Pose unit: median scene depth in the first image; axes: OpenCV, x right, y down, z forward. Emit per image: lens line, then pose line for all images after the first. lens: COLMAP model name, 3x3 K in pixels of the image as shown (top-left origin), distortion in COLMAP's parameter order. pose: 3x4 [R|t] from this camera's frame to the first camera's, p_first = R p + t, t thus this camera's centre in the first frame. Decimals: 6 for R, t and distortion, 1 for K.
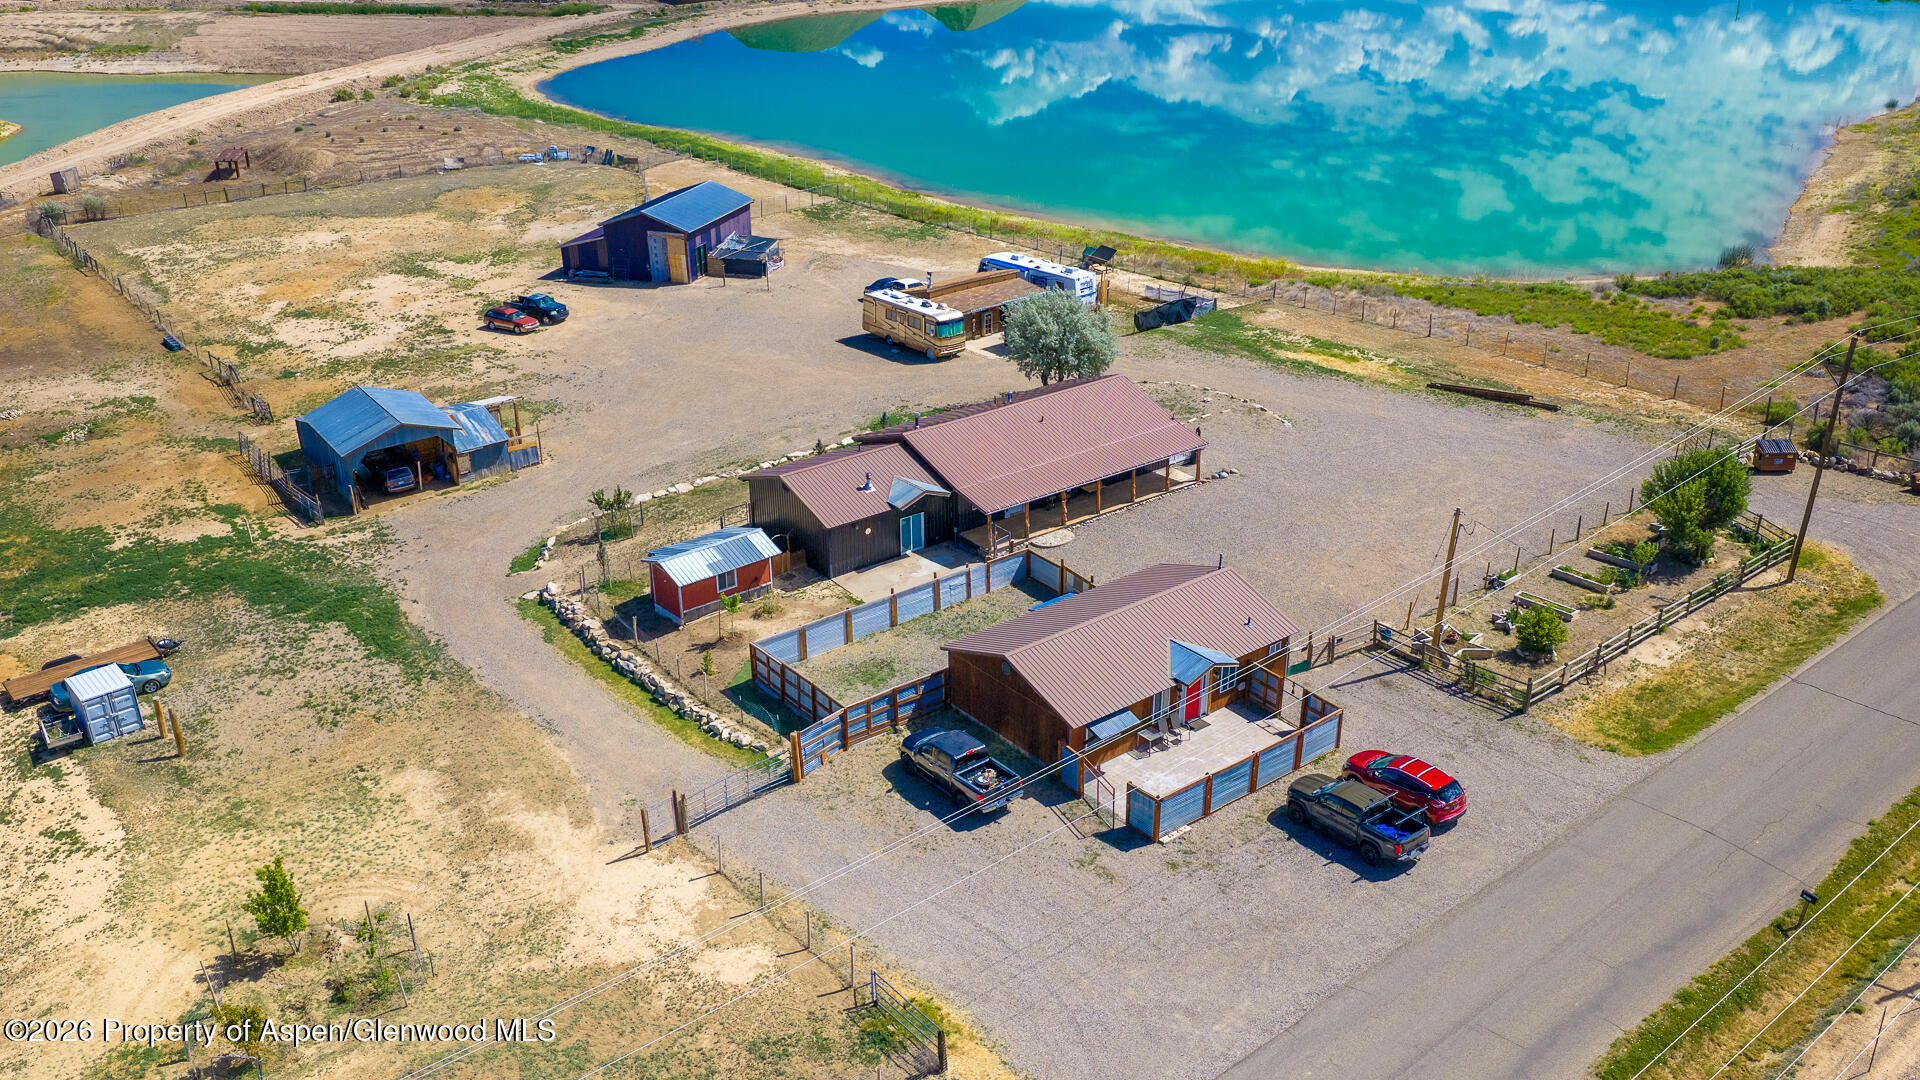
lens RADIAL K [[1579.5, 0, 968.6], [0, 1579.5, 534.6], [0, 0, 1]] dist [0.025286, -0.052691]
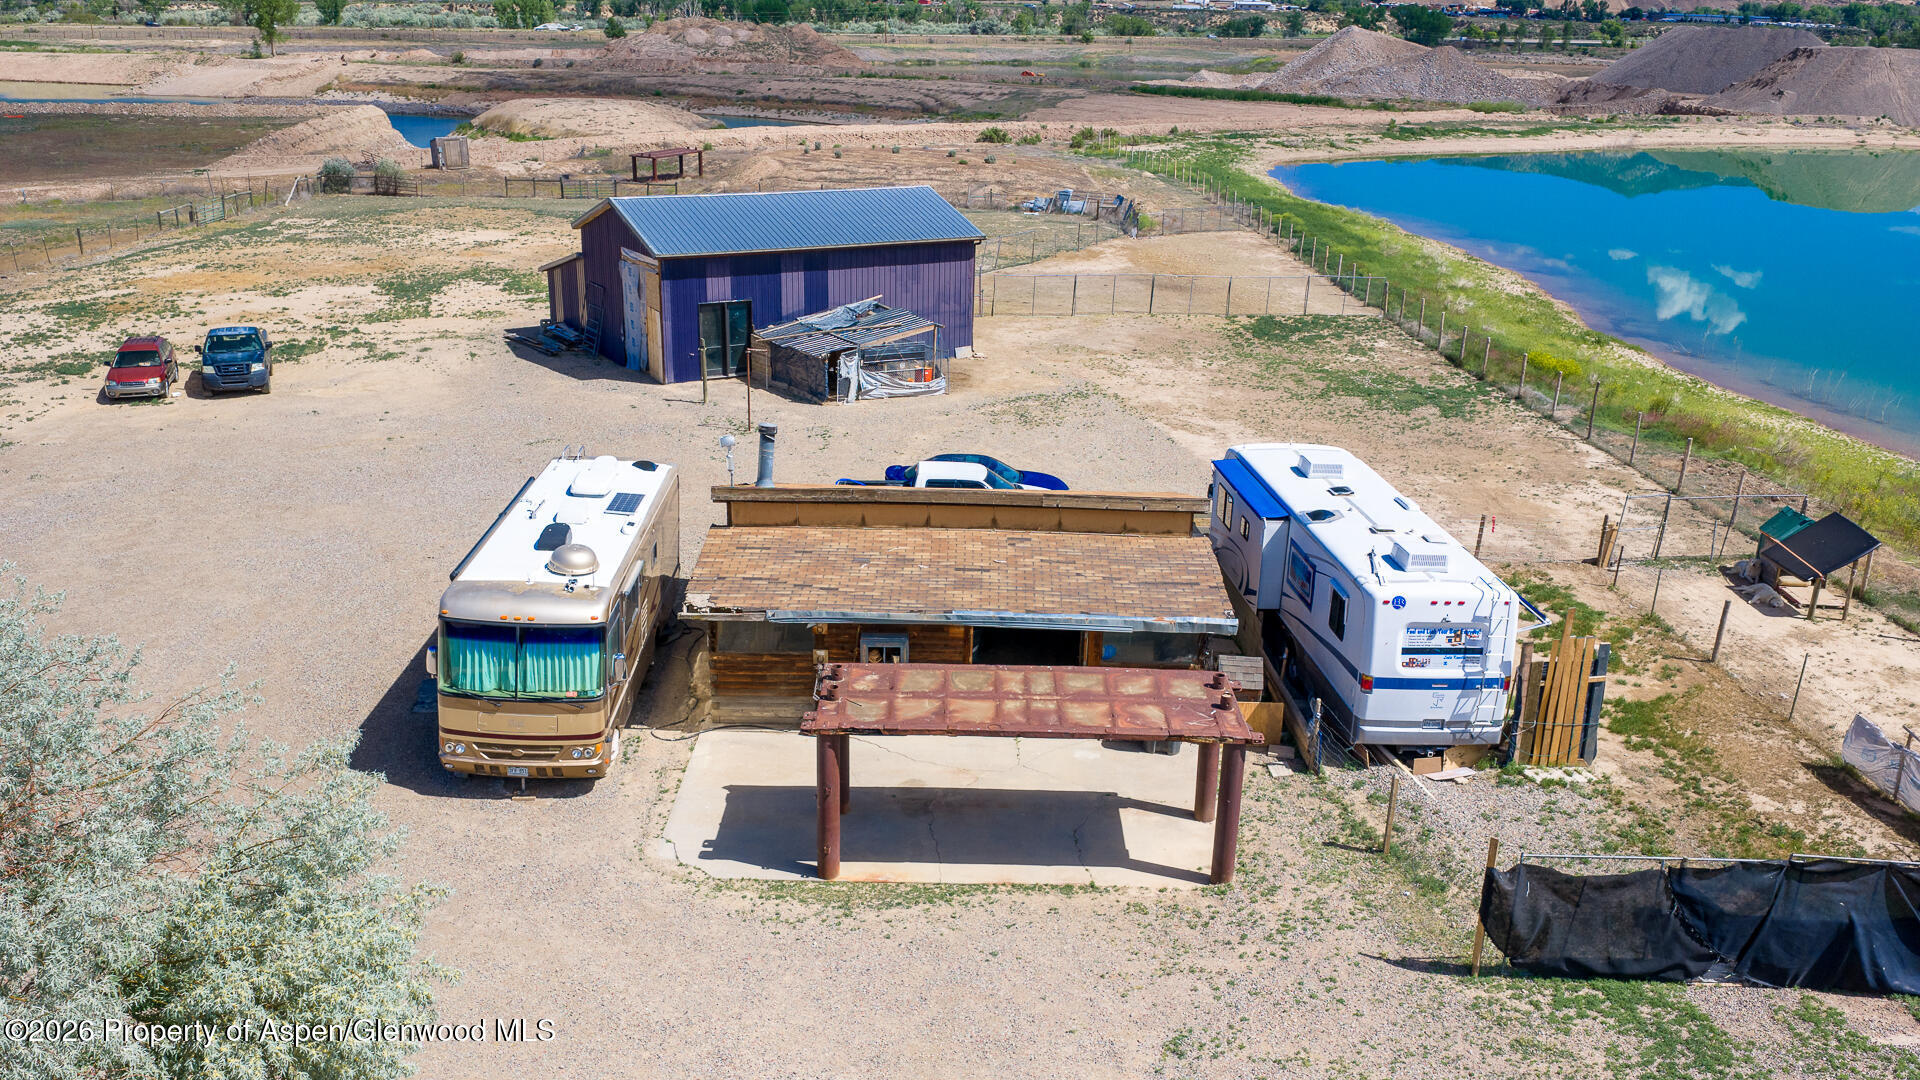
lens RADIAL K [[1579.5, 0, 962.8], [0, 1579.5, 538.8], [0, 0, 1]] dist [0.025286, -0.052691]
pose [[0.775409, 0.220151, -0.591840, 0.189831], [-0.281221, 0.959574, -0.011506, -0.204479], [0.565381, 0.175360, 0.805973, 1.075151]]
